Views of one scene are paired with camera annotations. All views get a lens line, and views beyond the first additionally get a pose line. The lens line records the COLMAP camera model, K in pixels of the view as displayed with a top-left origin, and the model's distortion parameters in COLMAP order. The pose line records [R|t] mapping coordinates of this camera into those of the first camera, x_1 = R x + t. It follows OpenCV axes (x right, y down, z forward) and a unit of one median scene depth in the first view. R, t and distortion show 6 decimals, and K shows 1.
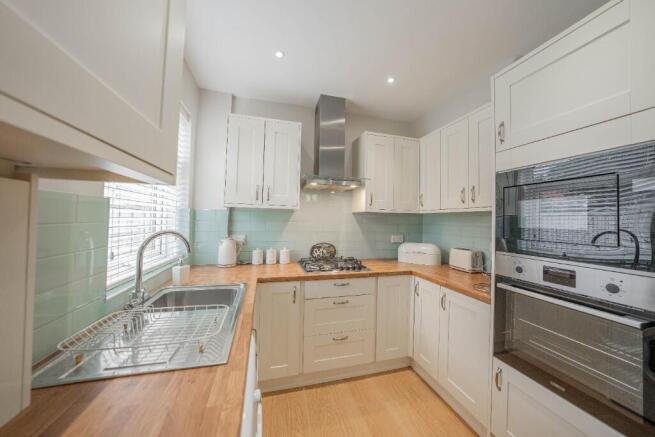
lens RADIAL K [[224.2, 0, 327.2], [0, 224.2, 215.9], [0, 0, 1]] dist [-0.026883, 0.004515]
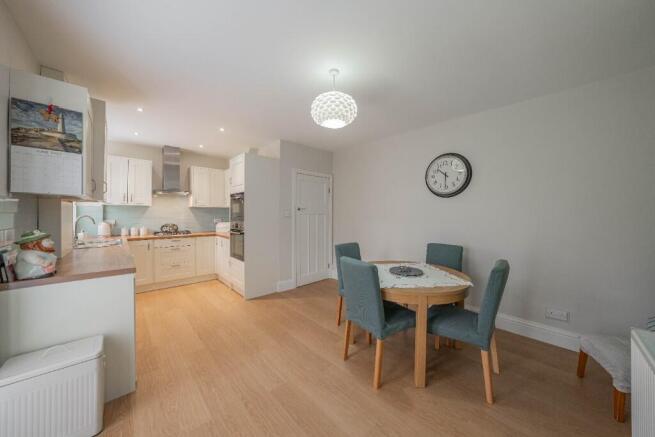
lens RADIAL K [[224.2, 0, 327.2], [0, 224.2, 215.9], [0, 0, 1]] dist [-0.026883, 0.004515]
pose [[0.884108, -0.019476, 0.466876, 0.328480], [0.000501, 0.999170, 0.040731, -0.019224], [-0.467281, -0.035777, 0.883384, -1.416384]]
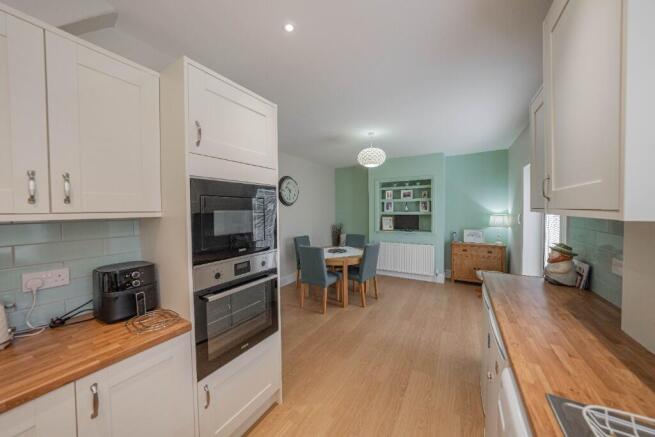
lens RADIAL K [[224.2, 0, 327.2], [0, 224.2, 215.9], [0, 0, 1]] dist [-0.026883, 0.004515]
pose [[-0.688041, -0.031650, 0.724982, -0.159848], [-0.017018, 0.999477, 0.027482, -0.051046], [-0.725473, 0.006571, -0.688220, 0.827549]]
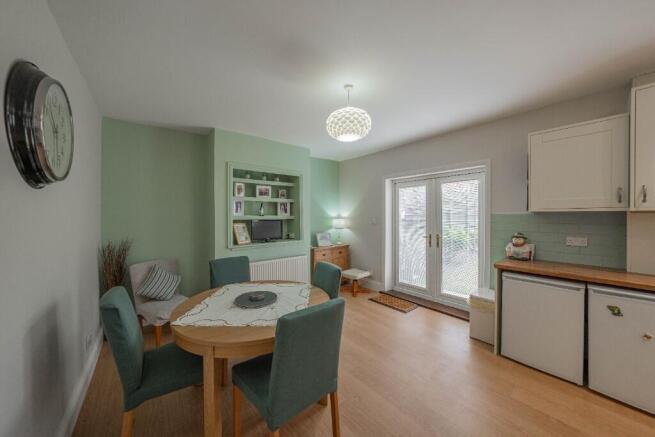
lens RADIAL K [[224.2, 0, 327.2], [0, 224.2, 215.9], [0, 0, 1]] dist [-0.026883, 0.004515]
pose [[-0.914991, -0.012349, -0.403285, 1.313563], [-0.004910, 0.999798, -0.019476, -0.008412], [0.403444, -0.015840, -0.914867, 0.332290]]
